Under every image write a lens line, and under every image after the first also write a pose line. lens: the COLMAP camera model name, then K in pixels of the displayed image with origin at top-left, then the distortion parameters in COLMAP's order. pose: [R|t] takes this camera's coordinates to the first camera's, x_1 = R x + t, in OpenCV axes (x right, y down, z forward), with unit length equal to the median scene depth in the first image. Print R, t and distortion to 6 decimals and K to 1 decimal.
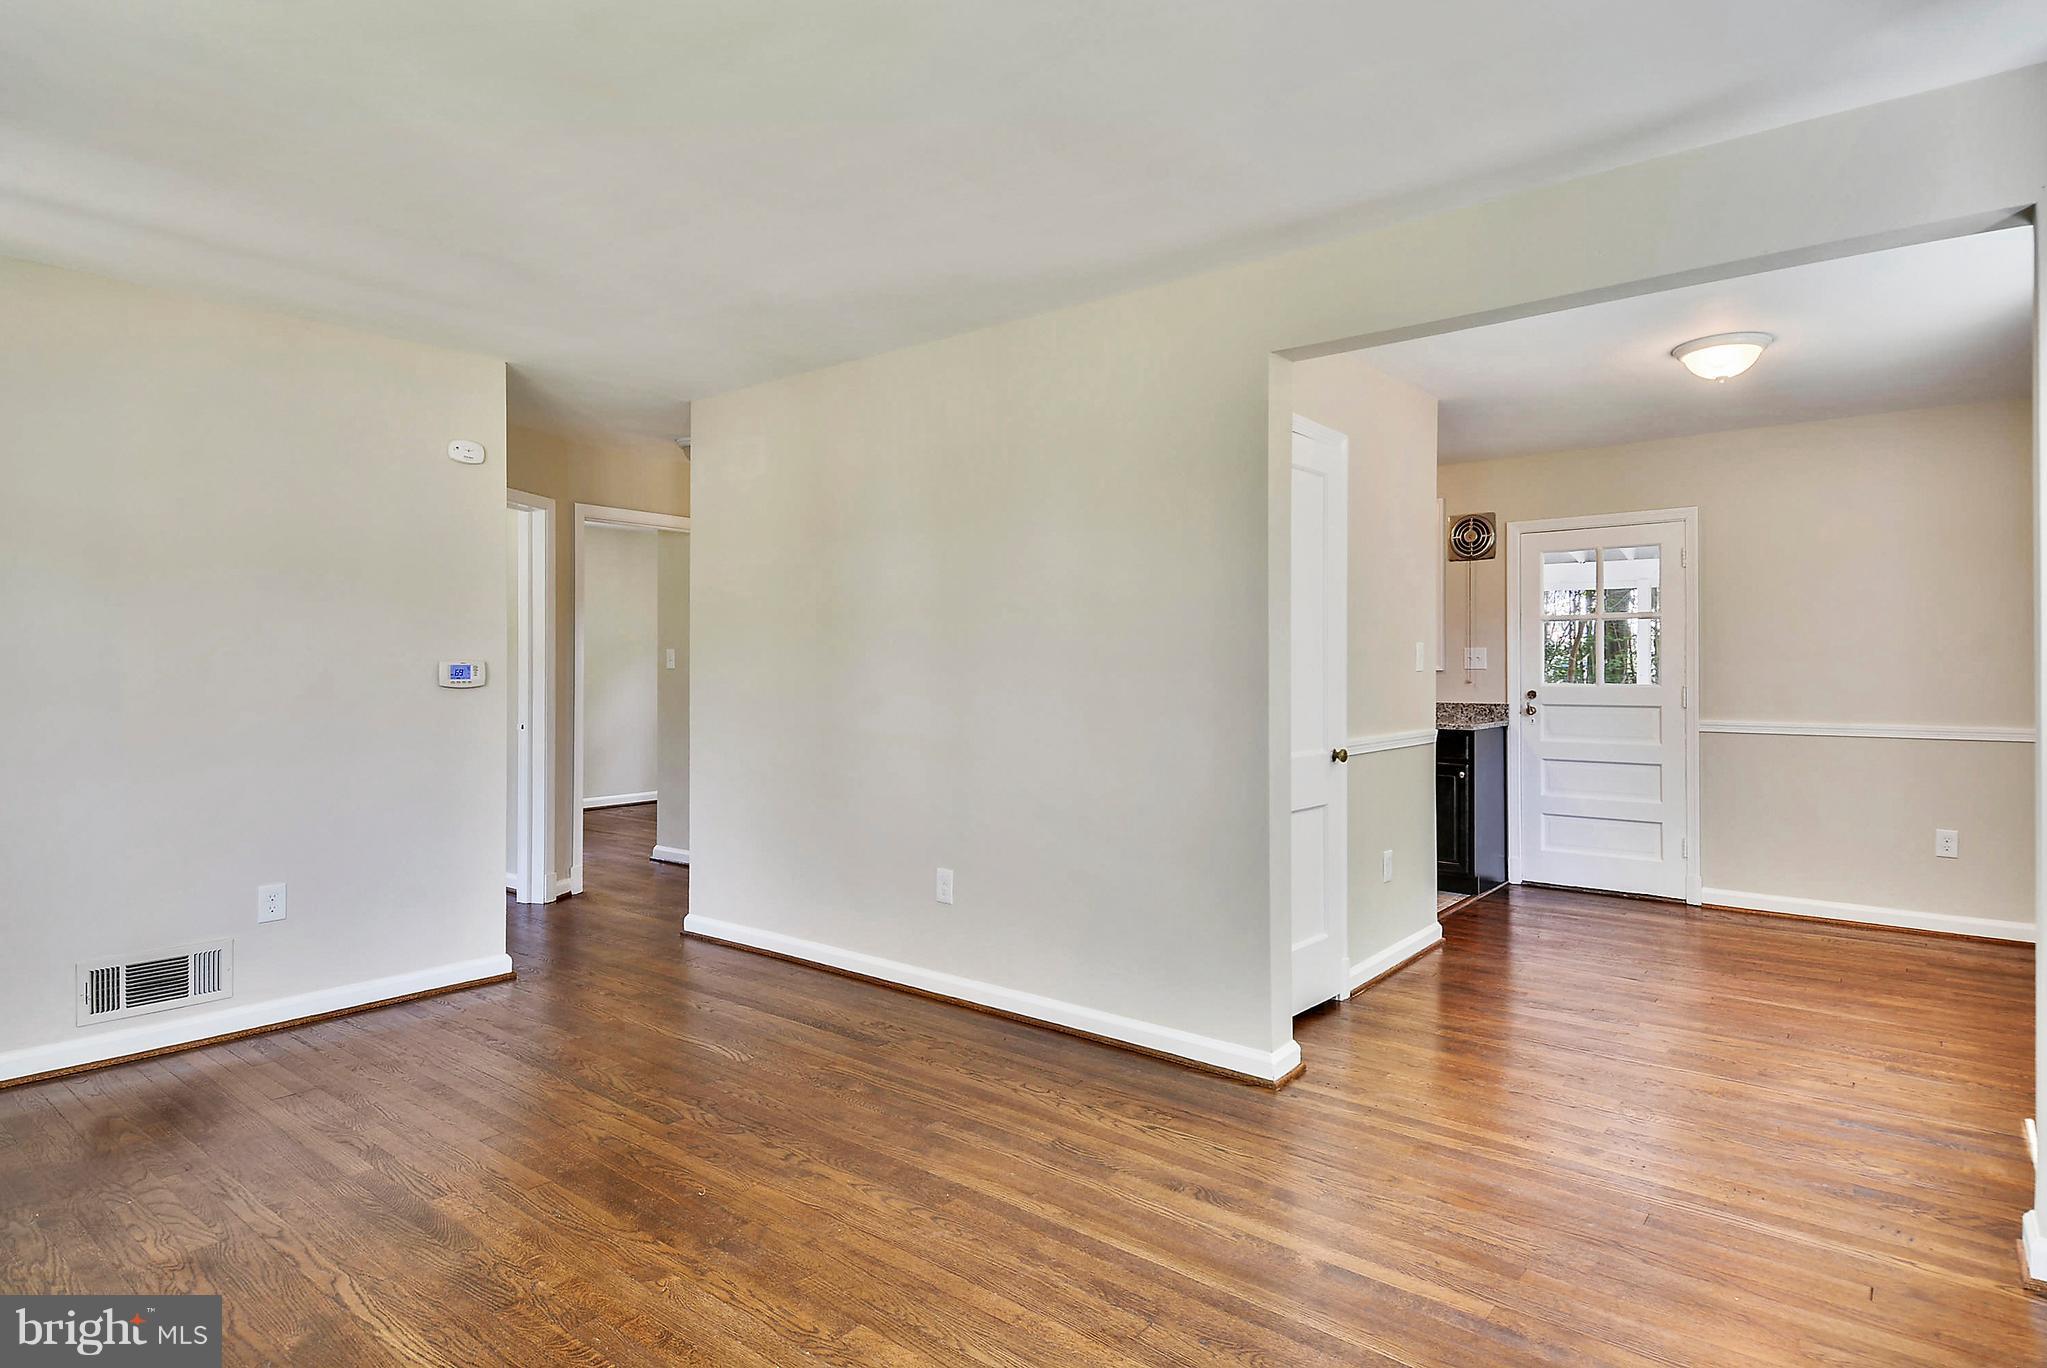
lens RADIAL K [[1106.2, 0, 1053.6], [0, 1106.2, 657.9], [0, 0, 1]] dist [0.016713, -0.003470]
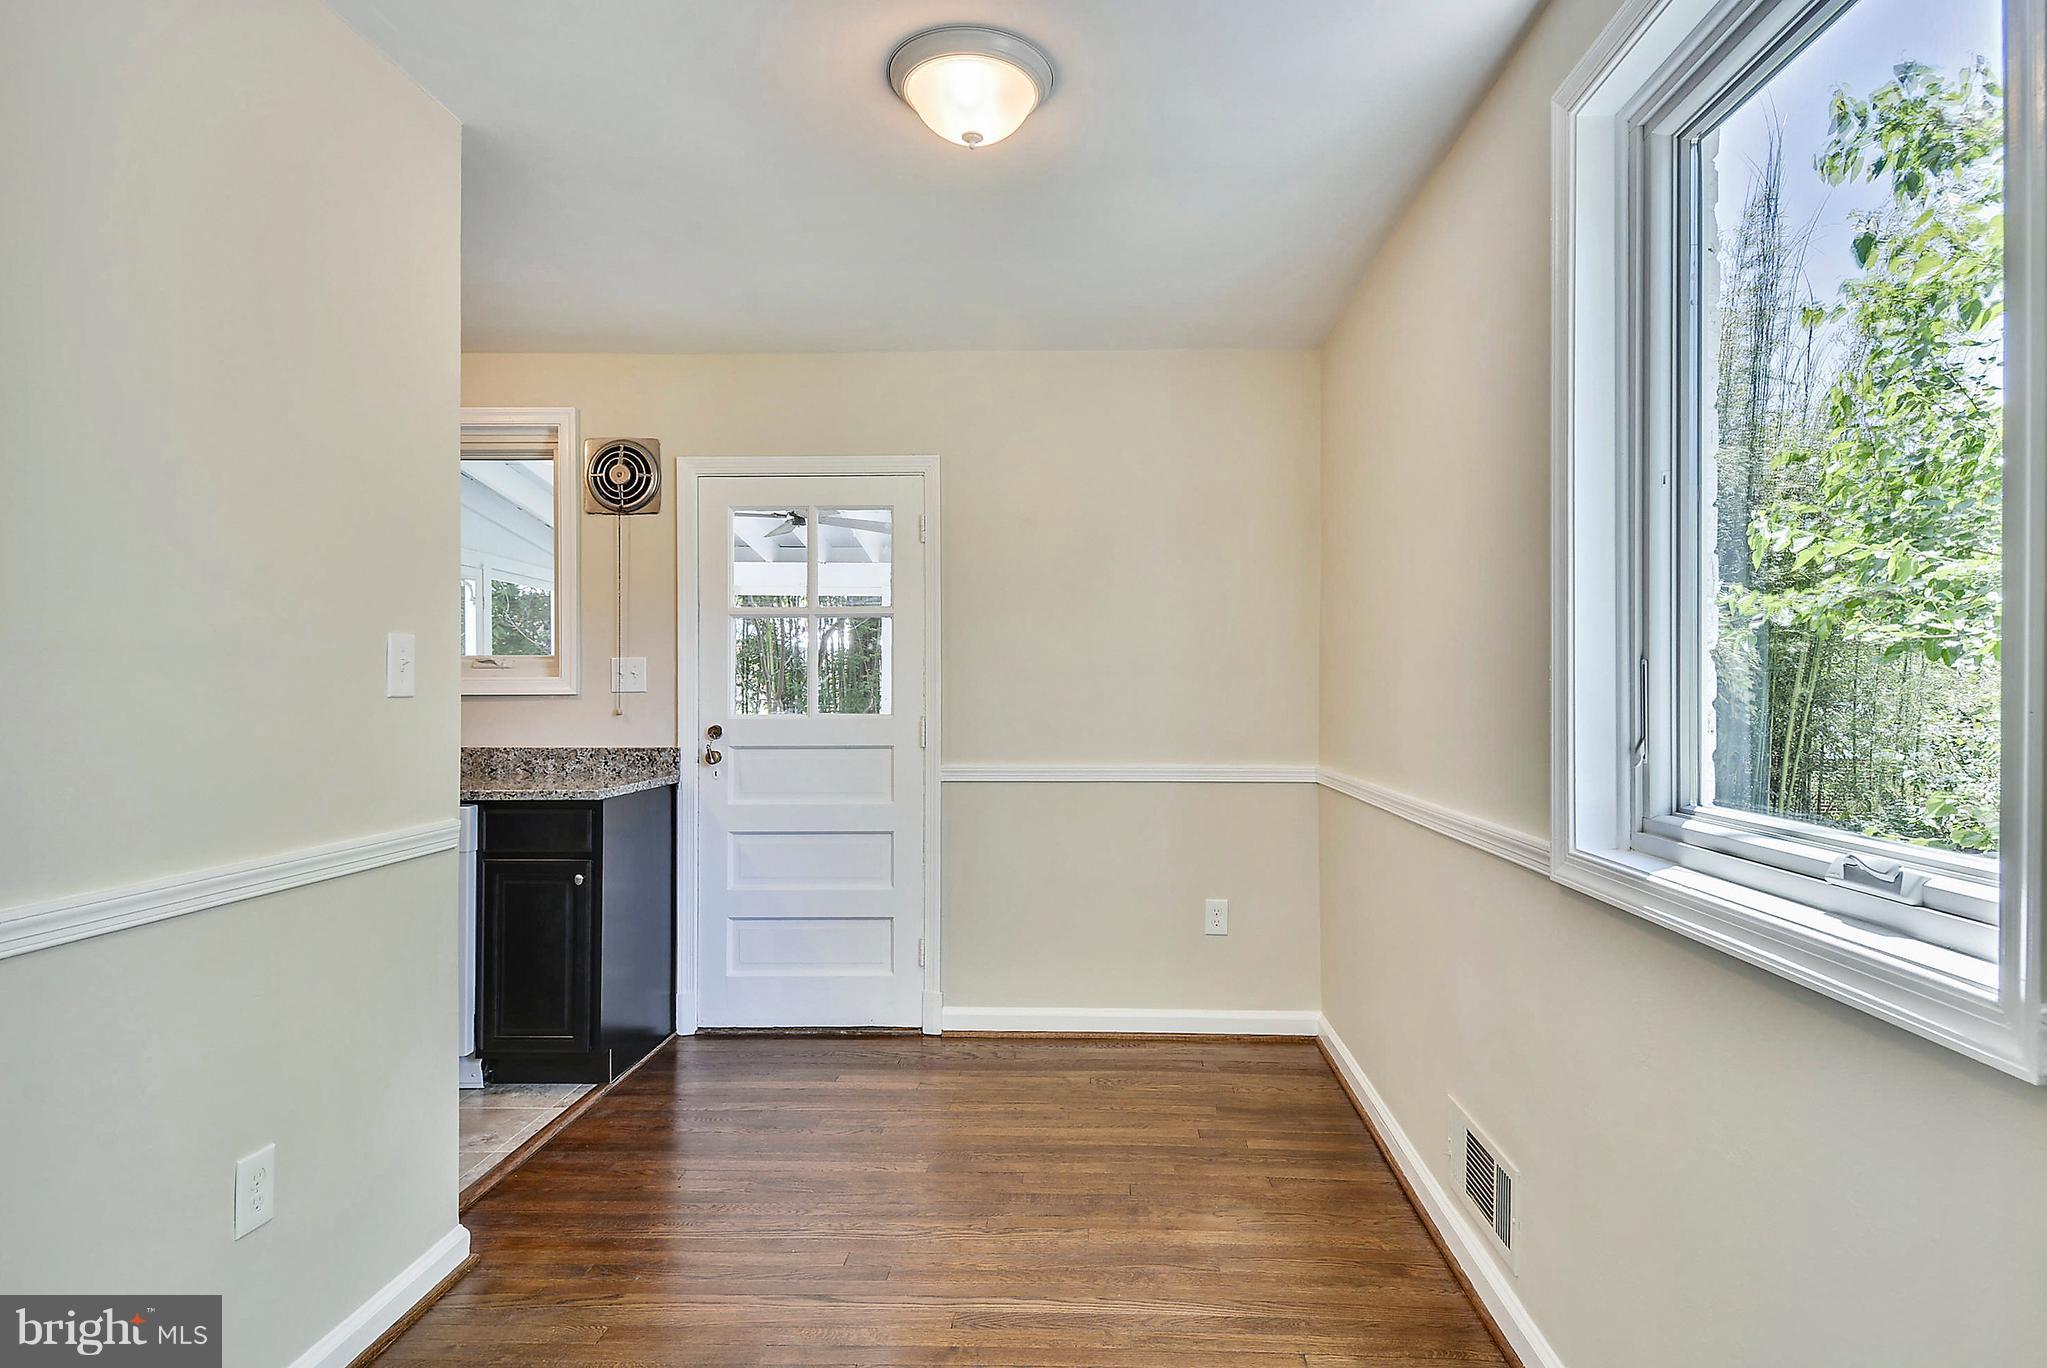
lens RADIAL K [[1106.2, 0, 1028.2], [0, 1106.2, 687.0], [0, 0, 1]] dist [0.016713, -0.003470]
pose [[0.827428, -0.000689, 0.561571, 0.227828], [-0.001645, 0.999992, 0.003651, 0.004766], [-0.561569, -0.003945, 0.827420, 0.381635]]
